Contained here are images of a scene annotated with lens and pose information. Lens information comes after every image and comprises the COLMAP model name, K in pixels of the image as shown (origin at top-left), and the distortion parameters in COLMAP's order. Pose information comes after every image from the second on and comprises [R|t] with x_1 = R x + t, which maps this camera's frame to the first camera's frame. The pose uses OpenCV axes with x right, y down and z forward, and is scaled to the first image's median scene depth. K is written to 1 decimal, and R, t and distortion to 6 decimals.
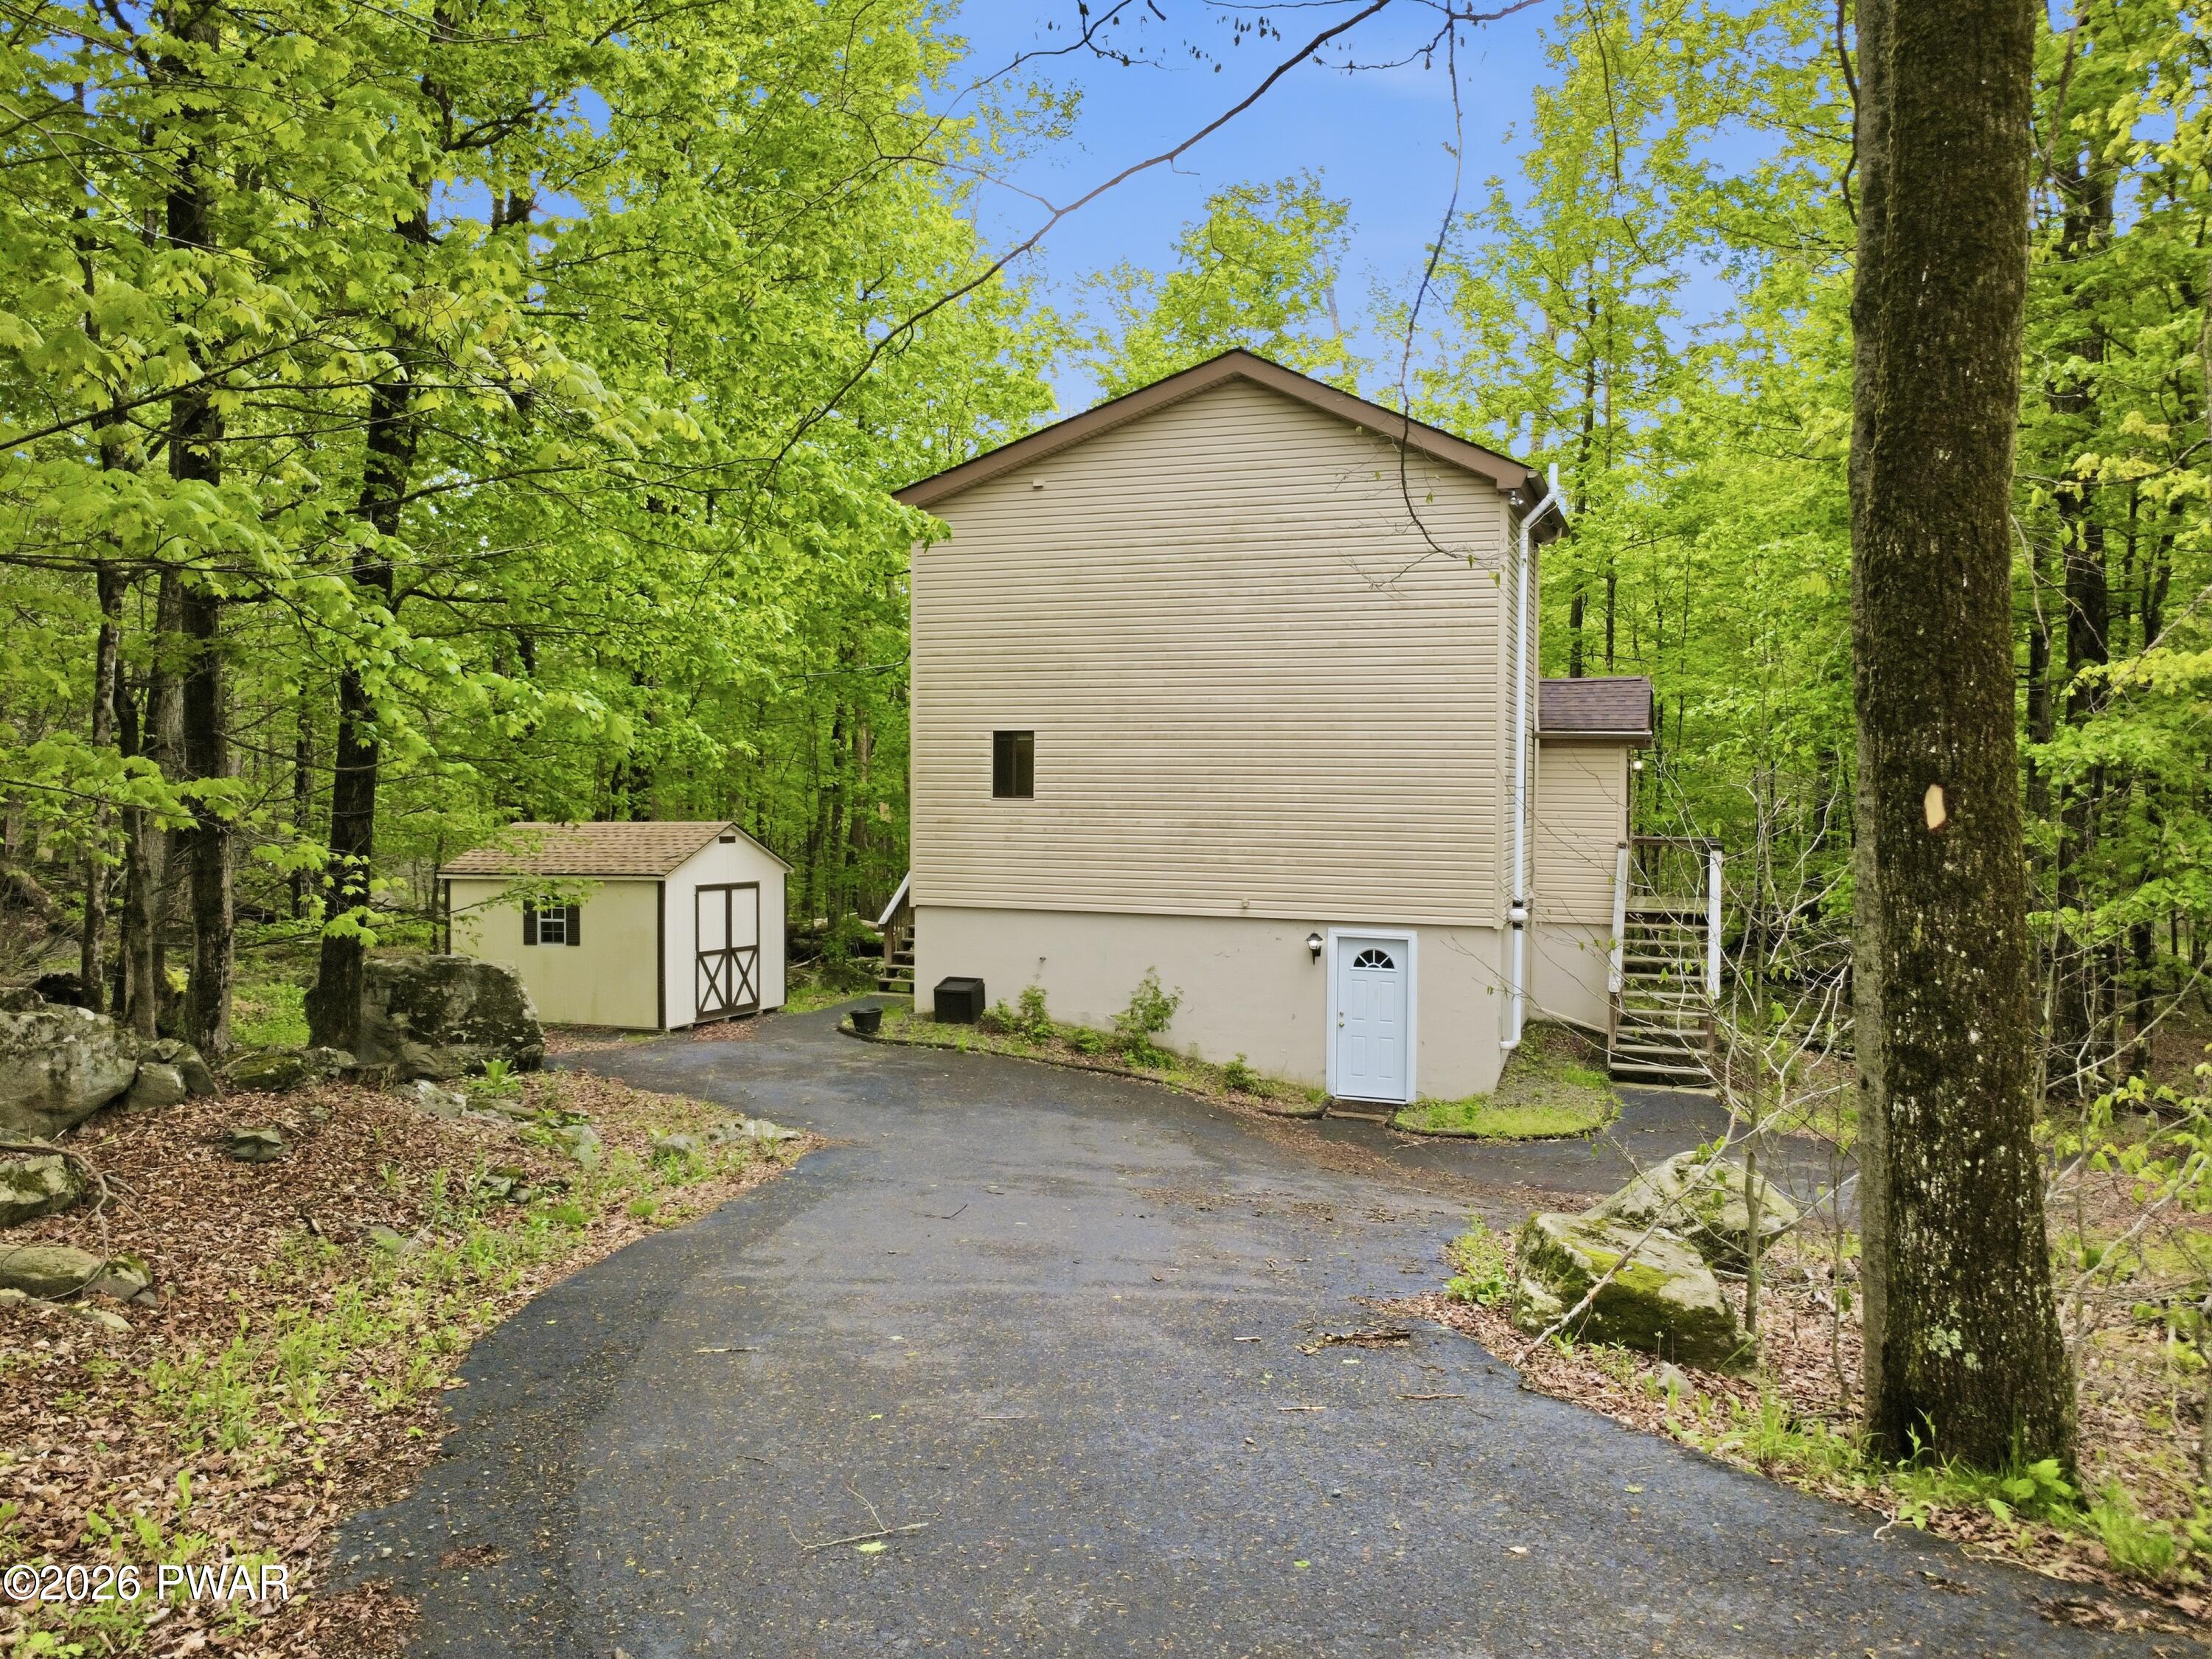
lens RADIAL K [[1590.6, 0, 1106.0], [0, 1590.6, 829.5], [0, 0, 1]] dist [-0.005157, 0.001891]
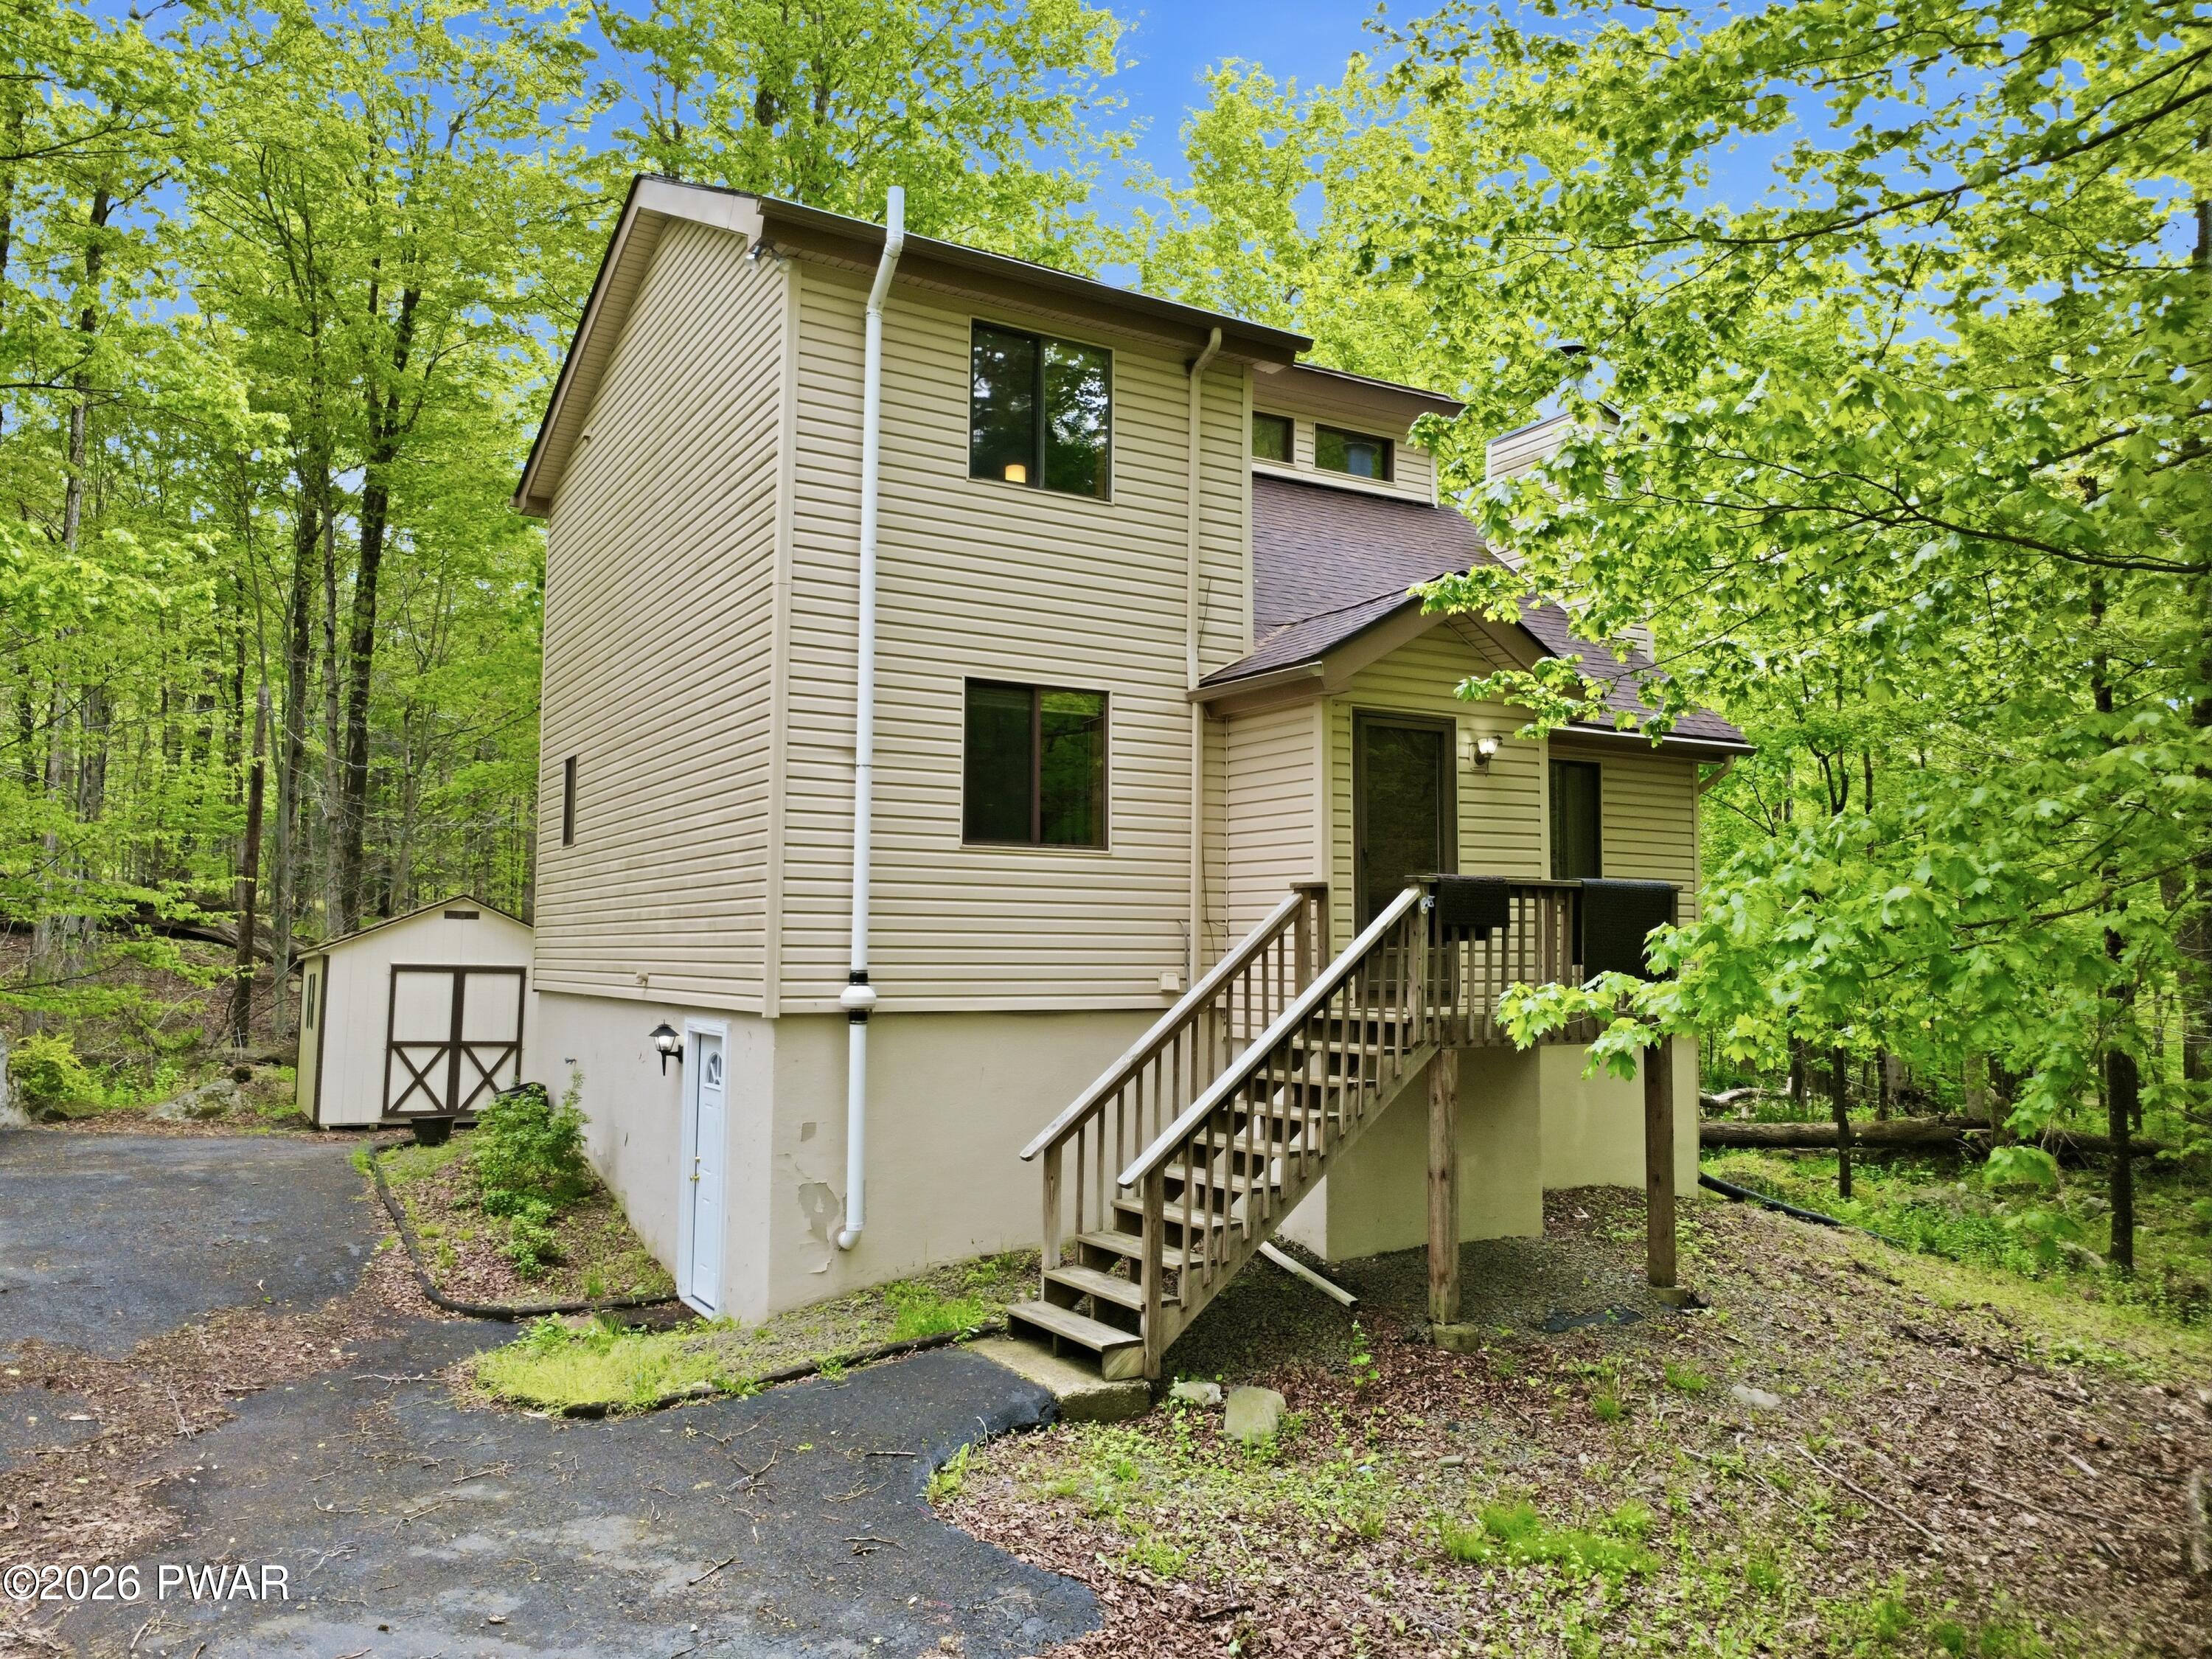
lens RADIAL K [[1591.0, 0, 1112.6], [0, 1591.0, 828.4], [0, 0, 1]] dist [-0.014864, 0.025873]
pose [[0.774759, -0.056584, -0.629719, 0.593976], [-0.013565, 0.994270, -0.106031, 0.046719], [0.632111, 0.090691, 0.769553, 0.558235]]
